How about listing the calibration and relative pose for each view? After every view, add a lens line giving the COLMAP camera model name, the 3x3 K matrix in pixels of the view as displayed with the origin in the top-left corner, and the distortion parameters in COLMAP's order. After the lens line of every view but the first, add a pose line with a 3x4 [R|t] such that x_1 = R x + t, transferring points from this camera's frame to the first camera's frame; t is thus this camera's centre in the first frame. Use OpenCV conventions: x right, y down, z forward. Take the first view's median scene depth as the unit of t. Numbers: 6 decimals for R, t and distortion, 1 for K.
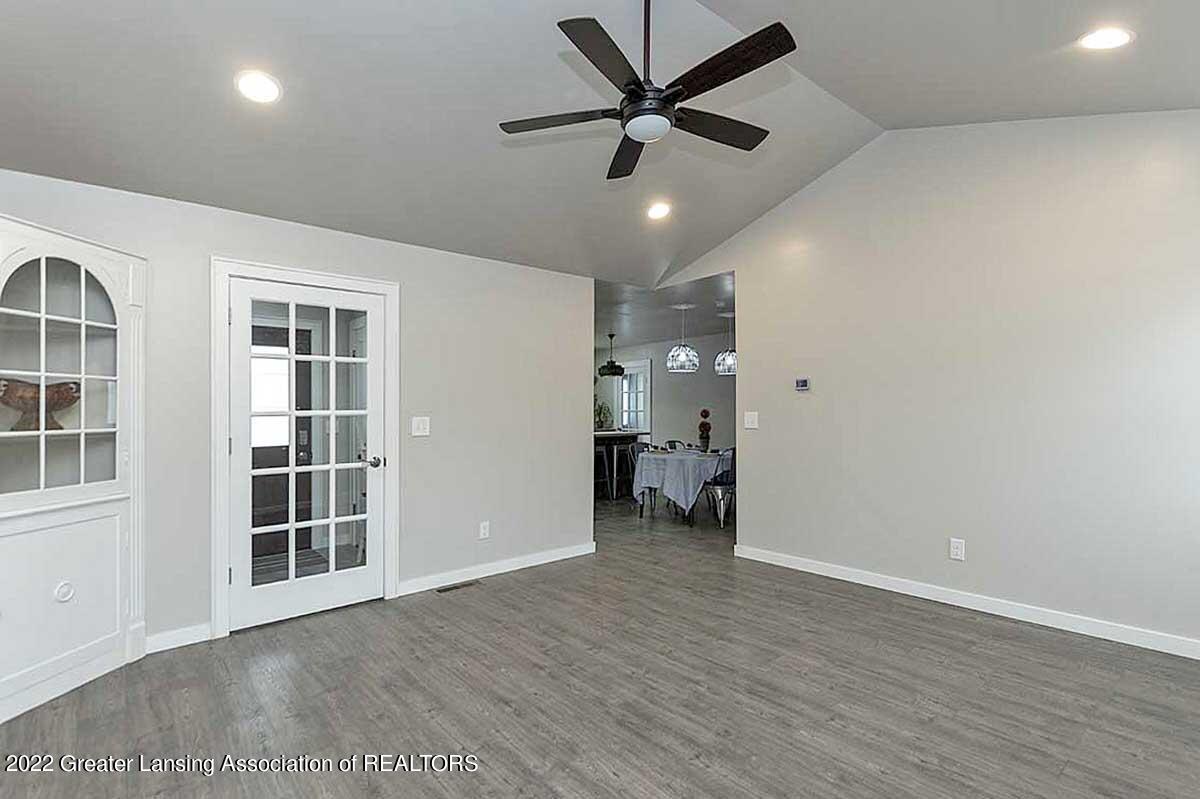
lens RADIAL K [[536.4, 0, 570.2], [0, 536.4, 406.1], [0, 0, 1]] dist [0.002082, -0.000883]
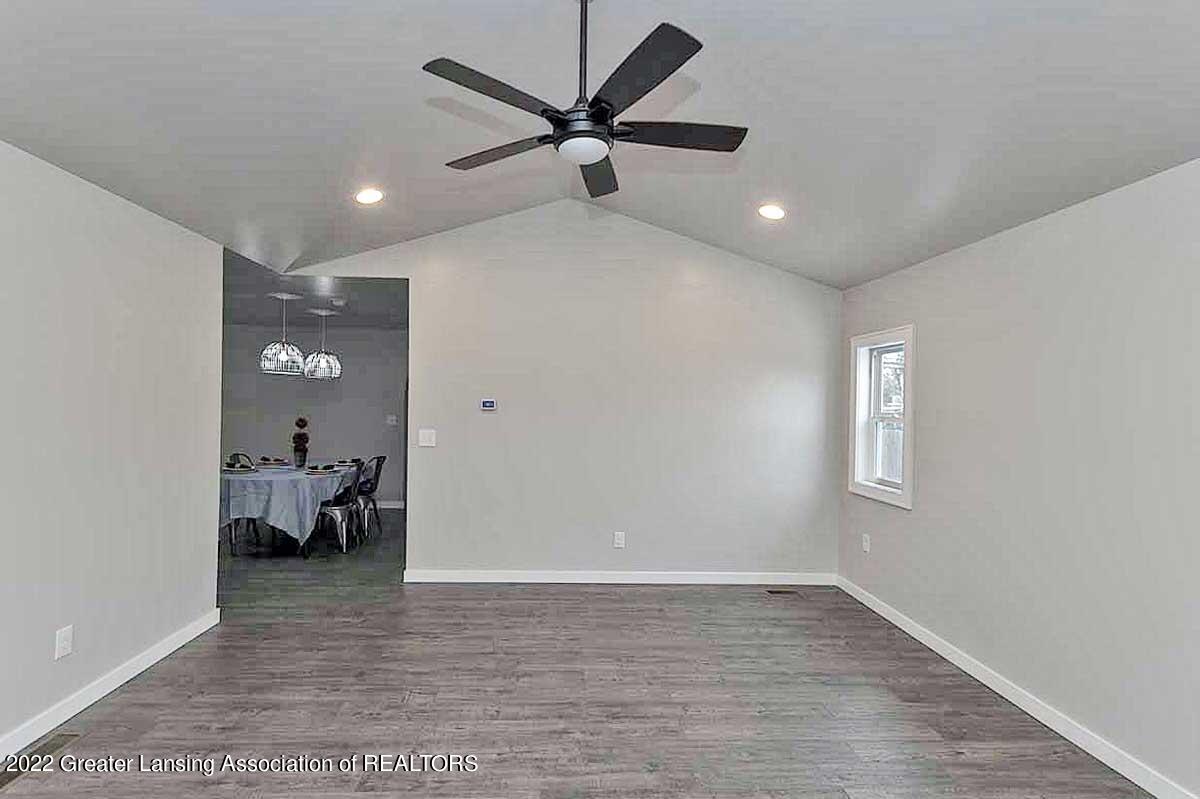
lens RADIAL K [[536.4, 0, 570.2], [0, 536.4, 406.1], [0, 0, 1]] dist [0.002082, -0.000883]
pose [[0.620495, 0.019767, 0.783961, -0.295007], [-0.026611, 0.999637, -0.004143, -0.038835], [-0.783759, -0.018292, 0.620796, 0.222721]]
